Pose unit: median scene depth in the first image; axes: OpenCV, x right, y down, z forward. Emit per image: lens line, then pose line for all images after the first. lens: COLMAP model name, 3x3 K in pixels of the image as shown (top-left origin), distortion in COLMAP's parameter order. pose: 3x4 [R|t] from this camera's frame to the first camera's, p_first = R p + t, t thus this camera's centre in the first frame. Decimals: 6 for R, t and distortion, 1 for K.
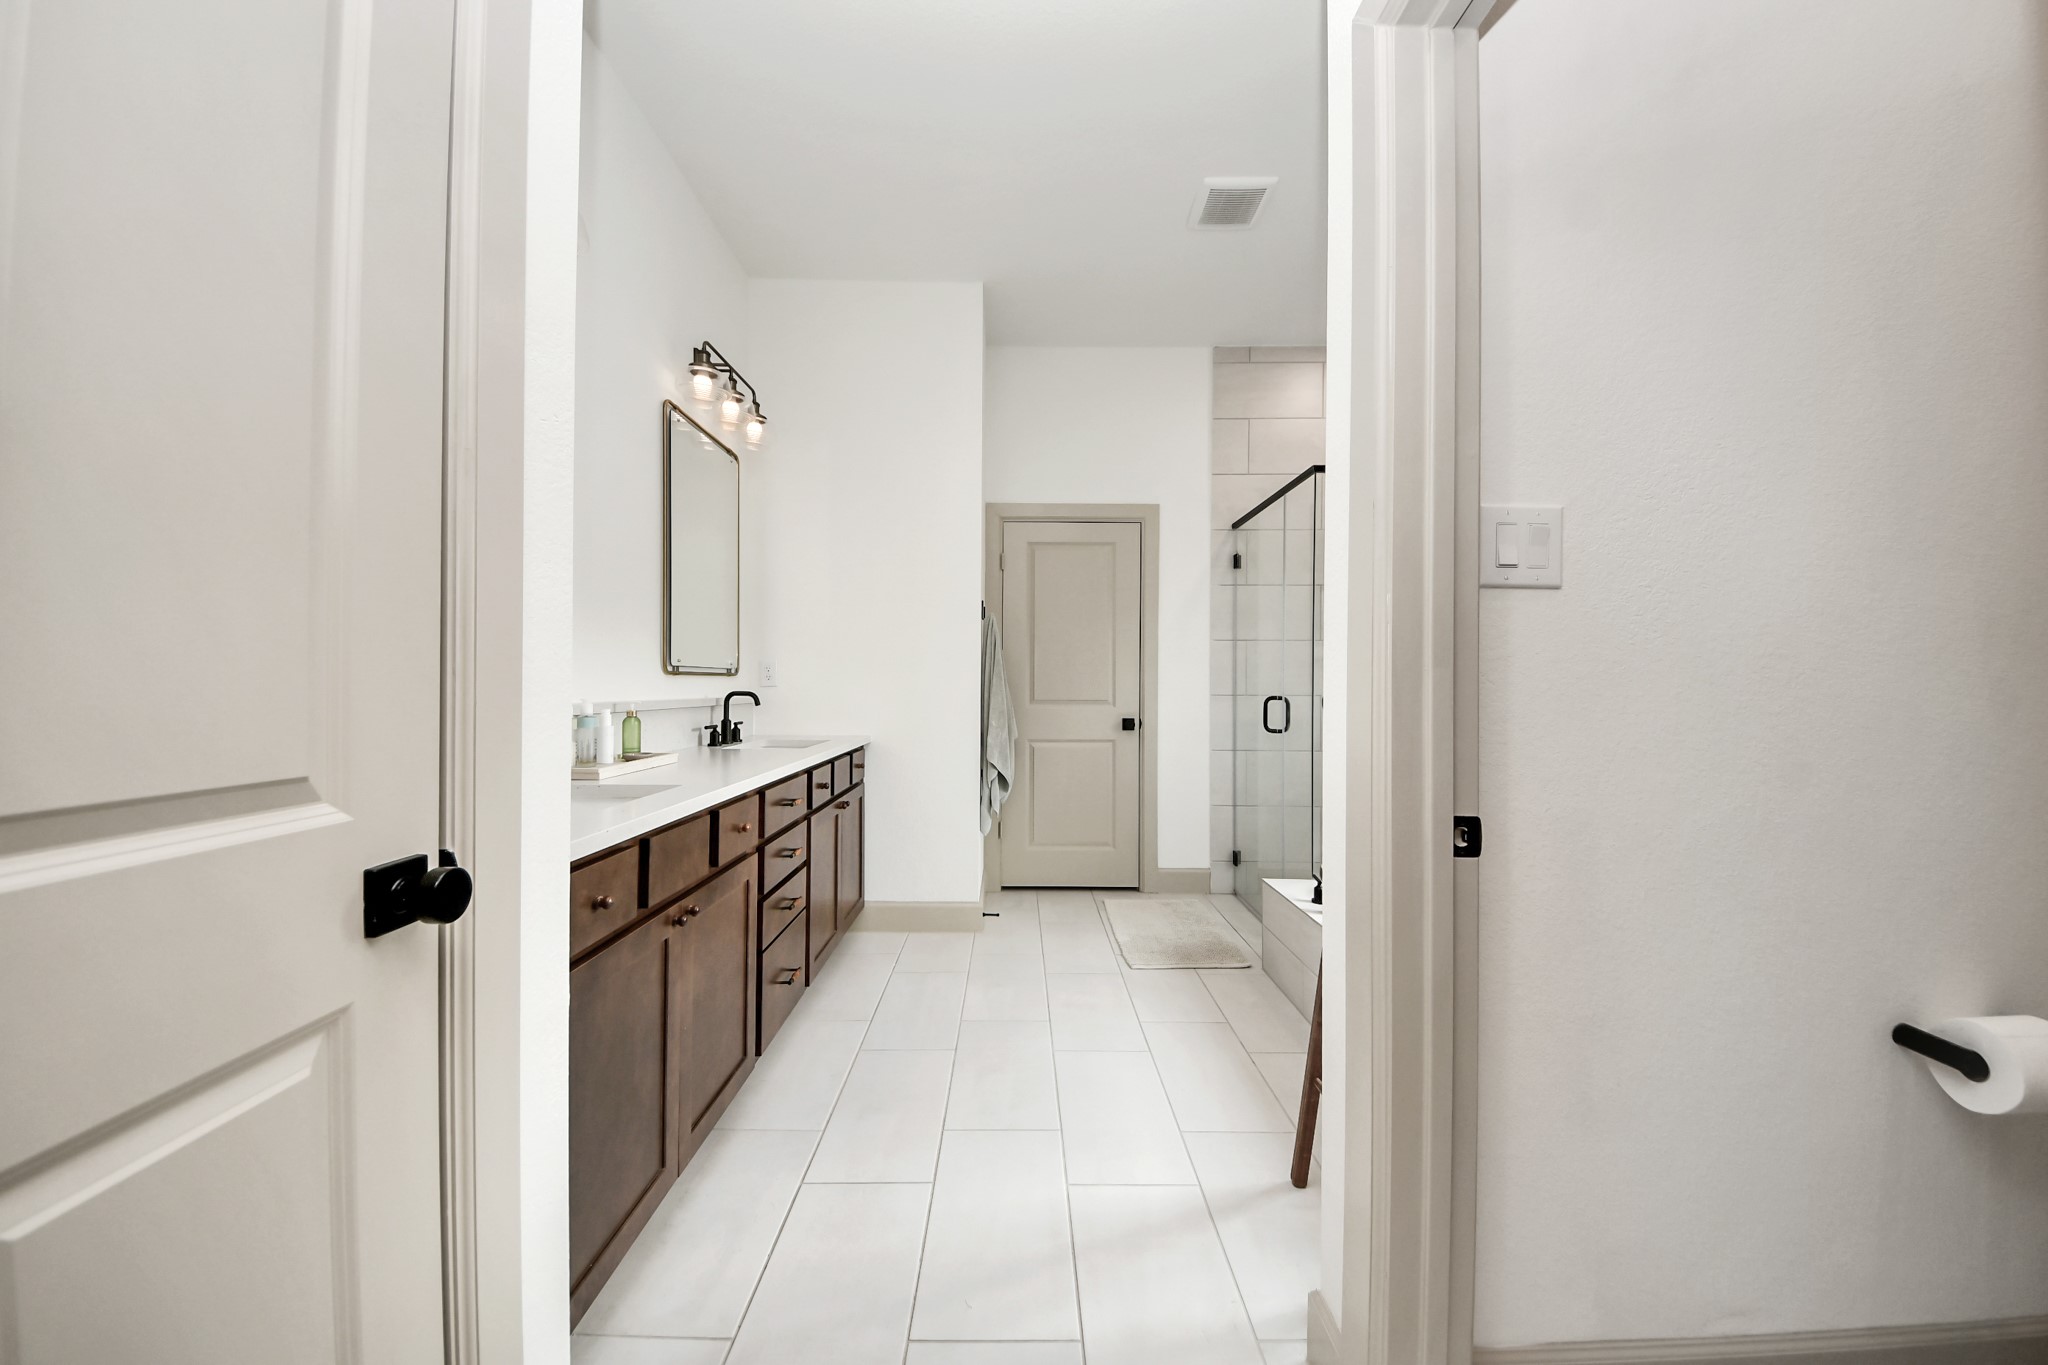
lens RADIAL K [[743.2, 0, 1022.6], [0, 743.2, 679.6], [0, 0, 1]] dist [0.002835, -0.000064]
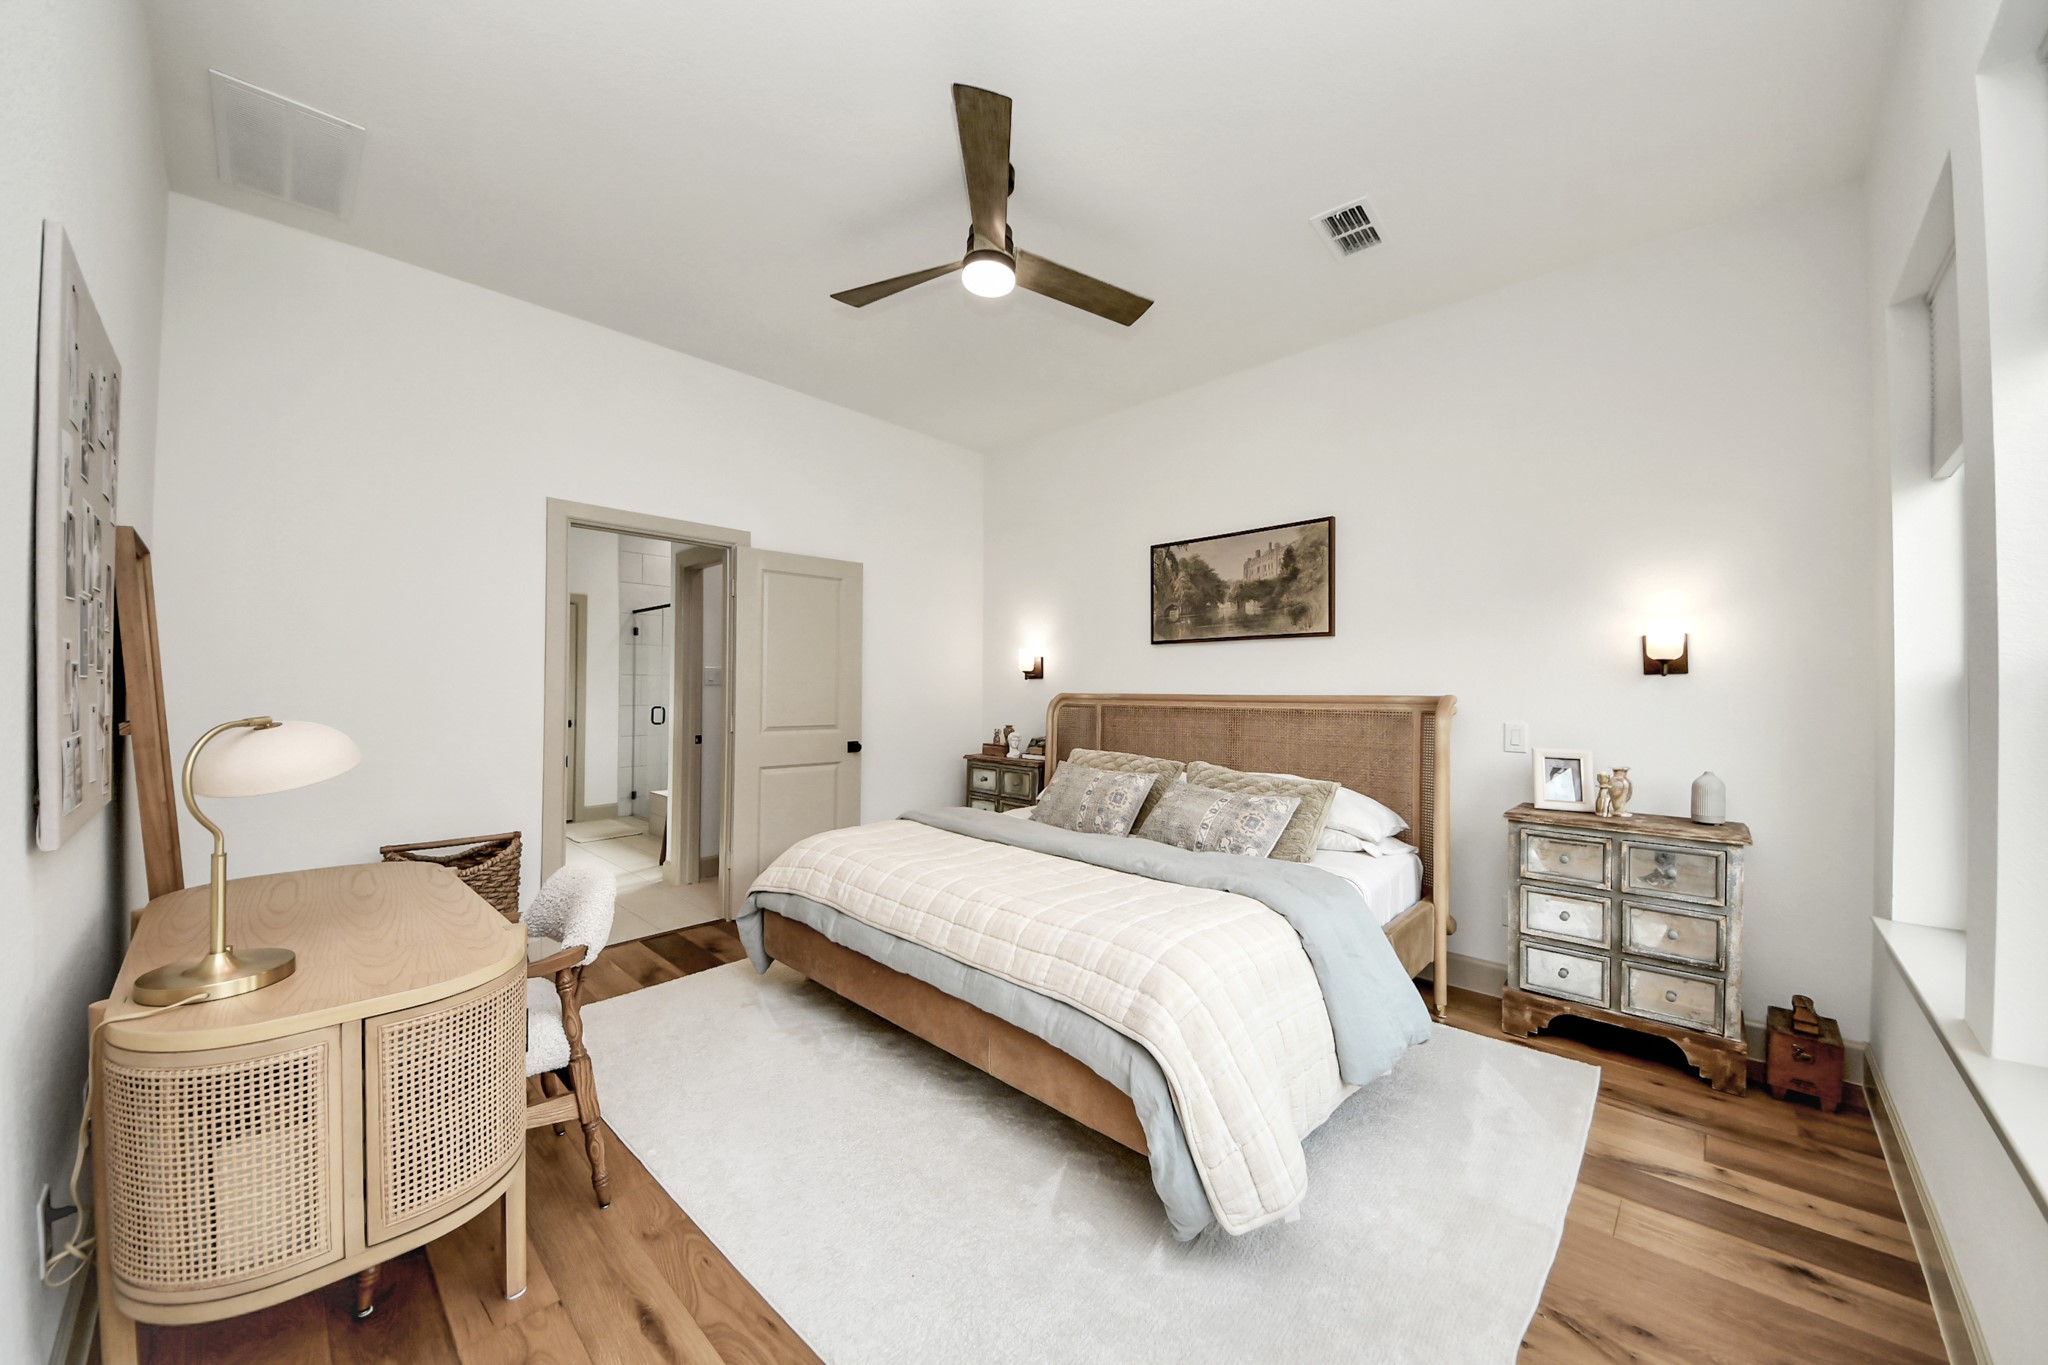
lens RADIAL K [[743.2, 0, 1028.1], [0, 743.2, 682.9], [0, 0, 1]] dist [0.002835, -0.000064]
pose [[0.710449, 0.006168, 0.703722, -0.306272], [-0.006277, 0.999977, -0.002427, -0.034730], [-0.703721, -0.002693, 0.710472, -0.960878]]
